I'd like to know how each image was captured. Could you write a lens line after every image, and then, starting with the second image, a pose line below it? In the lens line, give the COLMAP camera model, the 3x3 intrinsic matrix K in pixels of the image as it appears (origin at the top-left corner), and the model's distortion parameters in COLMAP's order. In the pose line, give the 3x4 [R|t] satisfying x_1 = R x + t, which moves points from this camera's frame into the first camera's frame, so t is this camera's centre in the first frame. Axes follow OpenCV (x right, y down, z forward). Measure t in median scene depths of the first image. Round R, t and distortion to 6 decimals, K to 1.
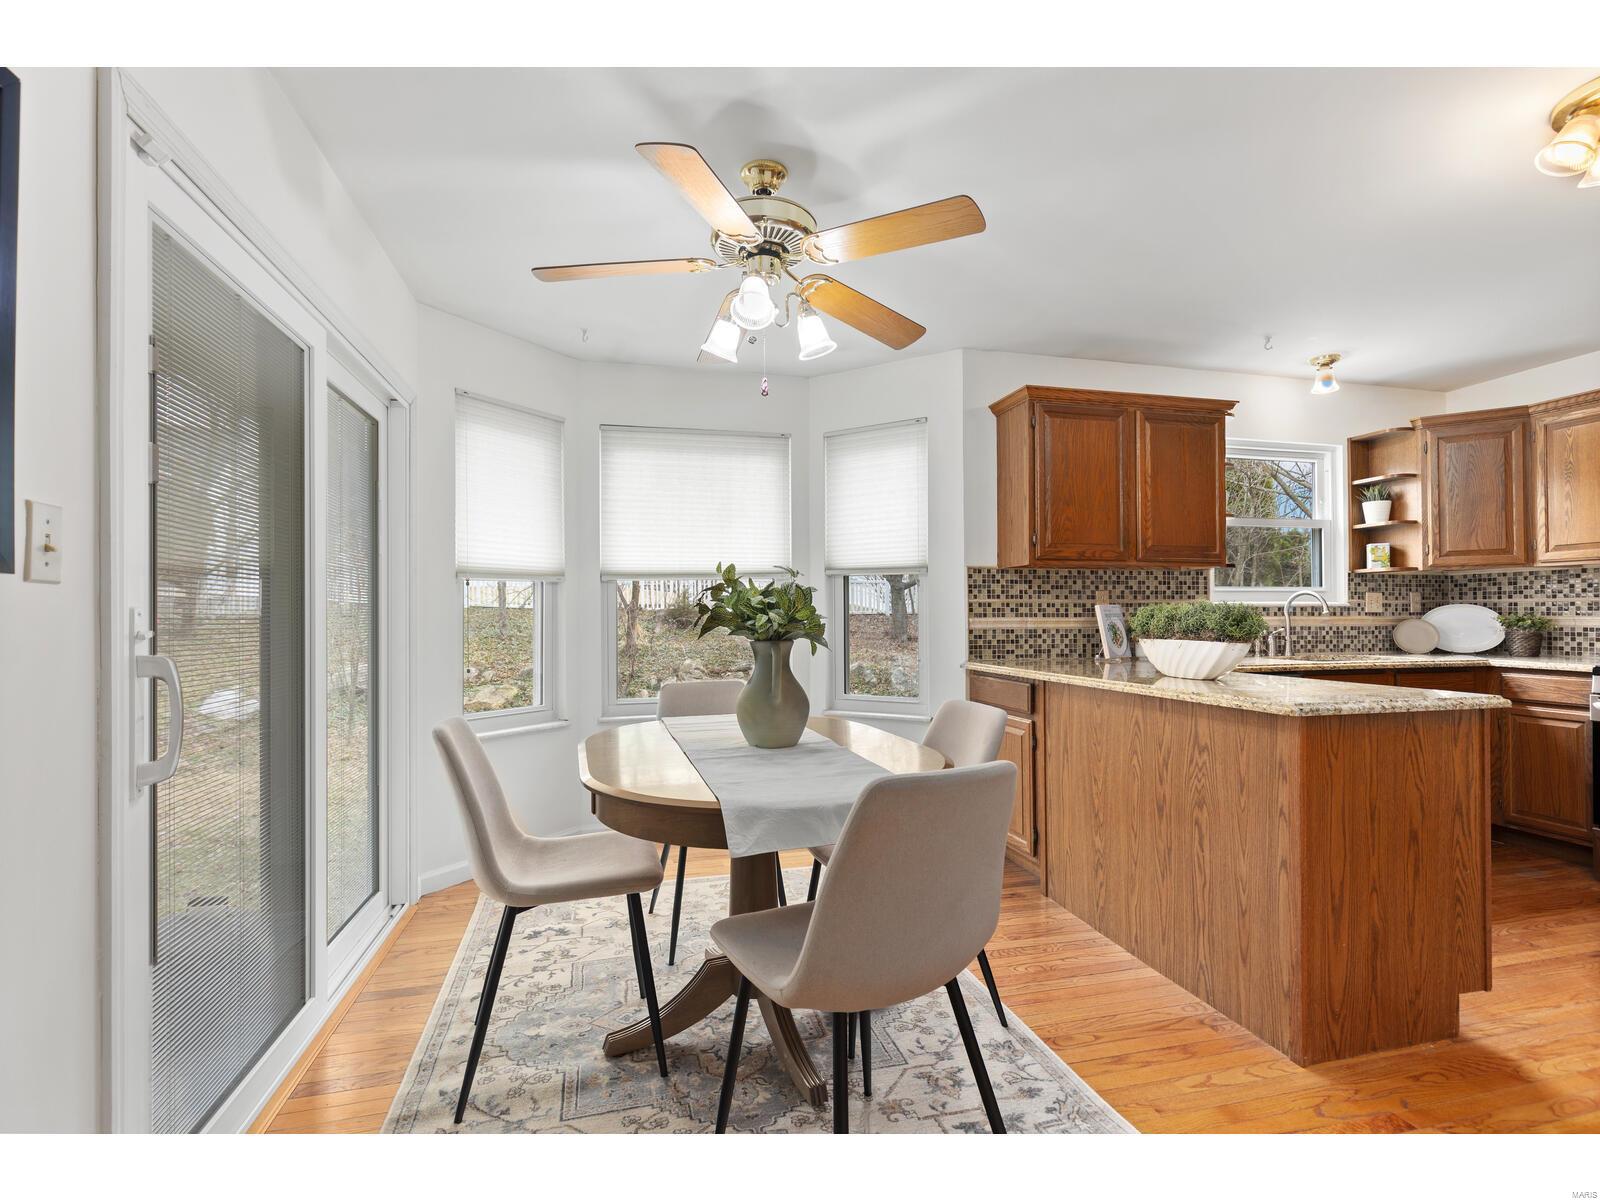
lens RADIAL K [[767.5, 0, 786.3], [0, 767.5, 611.7], [0, 0, 1]] dist [0.005481, -0.001367]
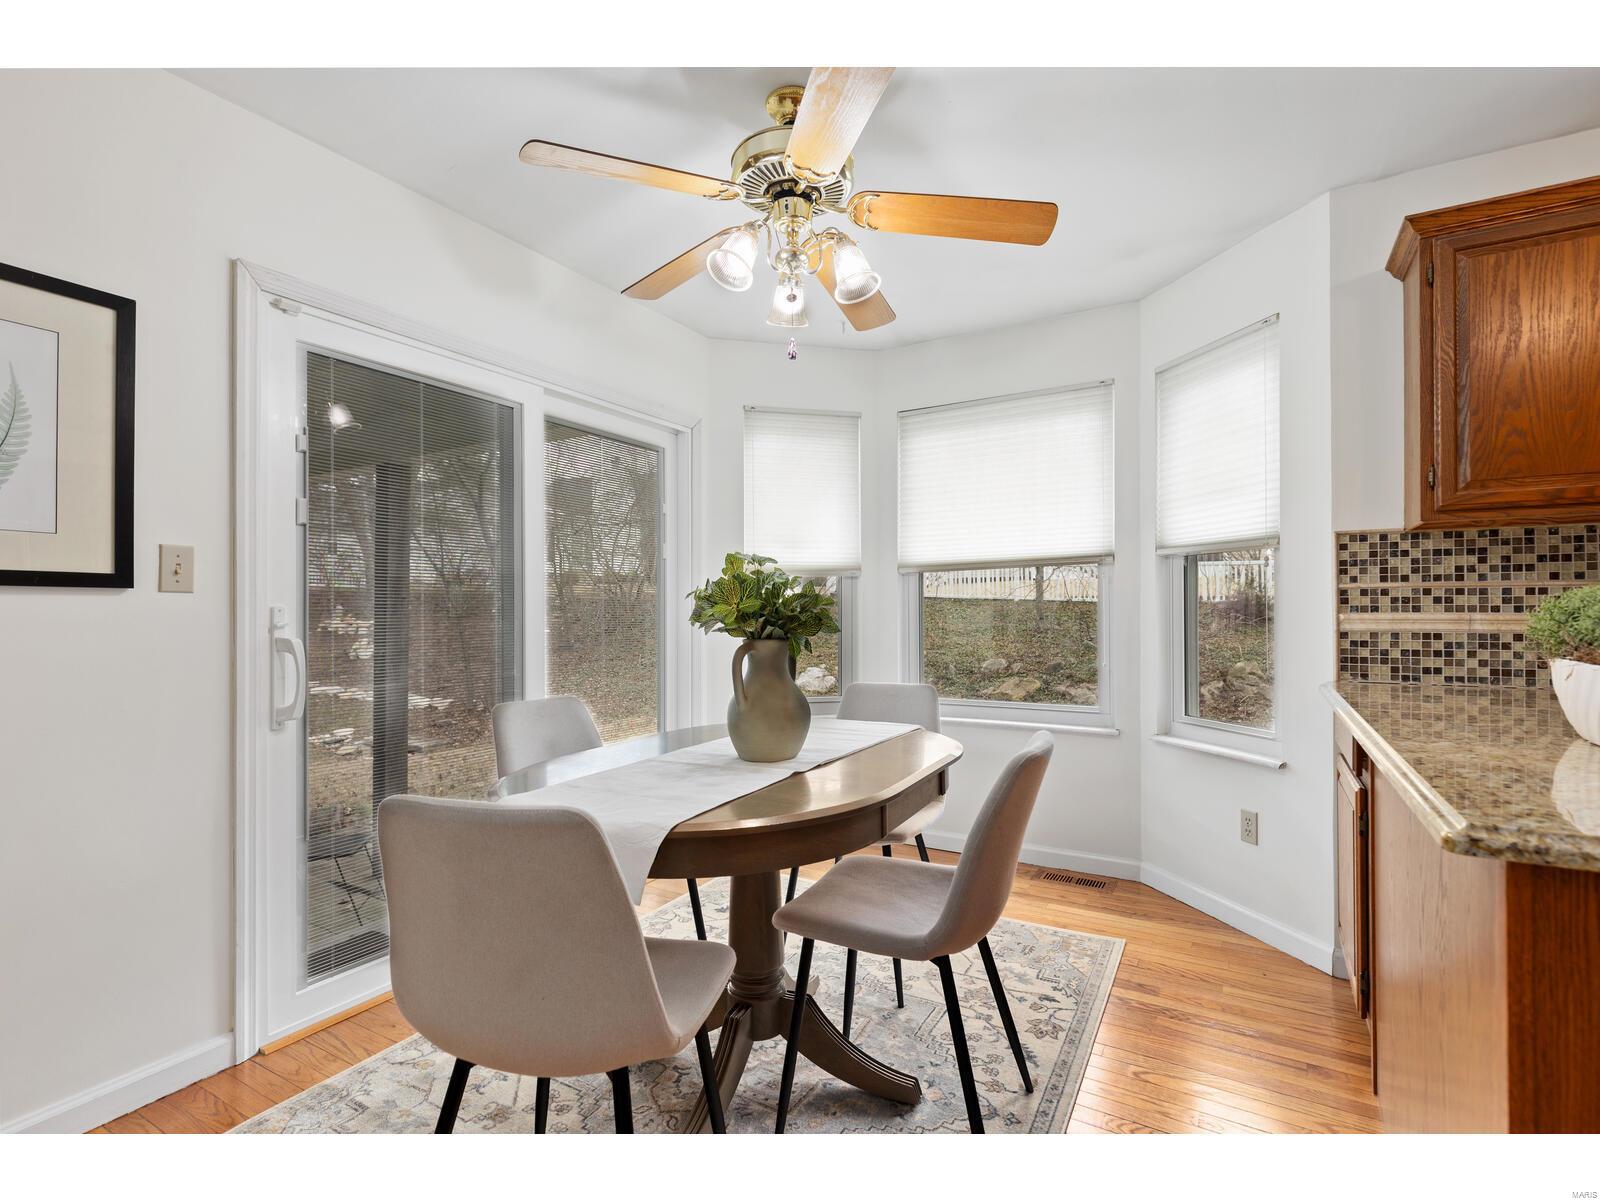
lens RADIAL K [[767.5, 0, 817.3], [0, 767.5, 605.9], [0, 0, 1]] dist [0.005481, -0.001367]
pose [[0.711502, -0.002481, -0.702680, 0.367618], [0.003874, 0.999992, 0.000391, 0.000163], [0.702673, -0.003000, 0.711506, 0.240317]]
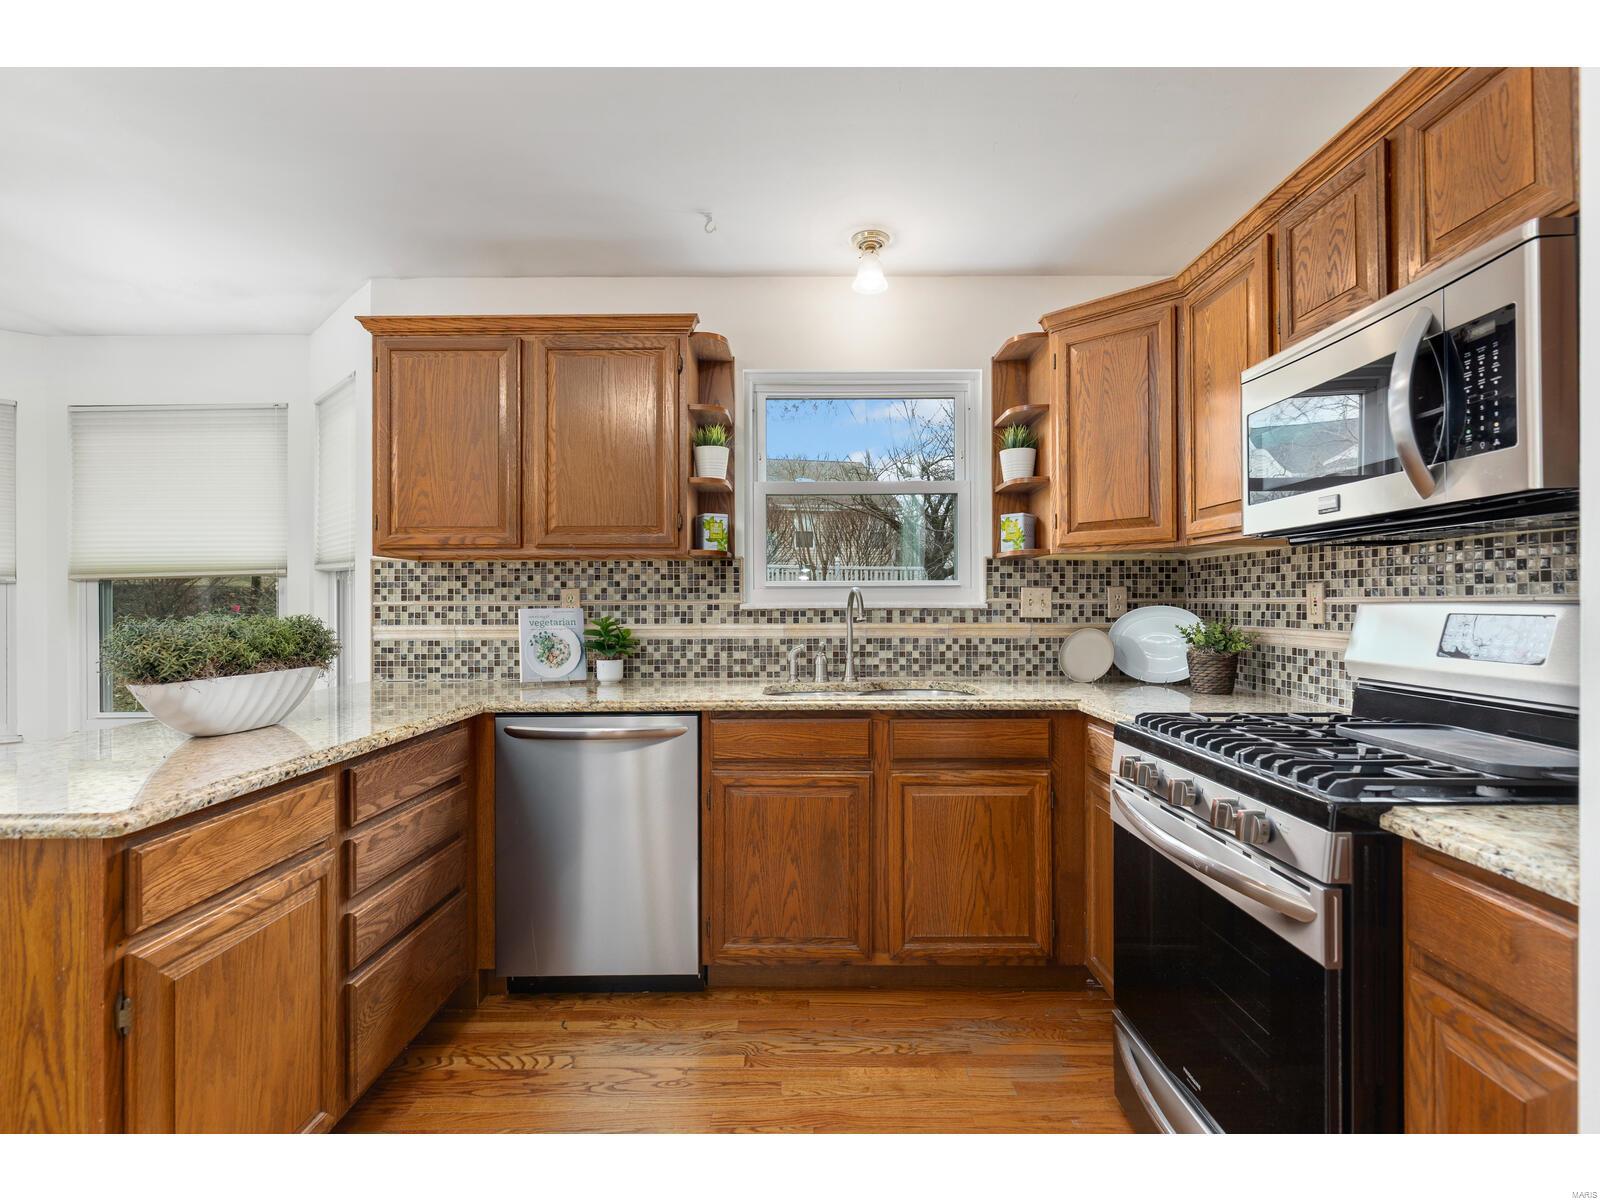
lens RADIAL K [[767.5, 0, 849.5], [0, 767.5, 606.1], [0, 0, 1]] dist [0.005481, -0.001367]
pose [[0.968149, 0.001044, -0.250374, 0.875440], [0.002079, 0.999923, 0.012212, -0.019655], [0.250367, -0.012344, 0.968072, 0.358533]]
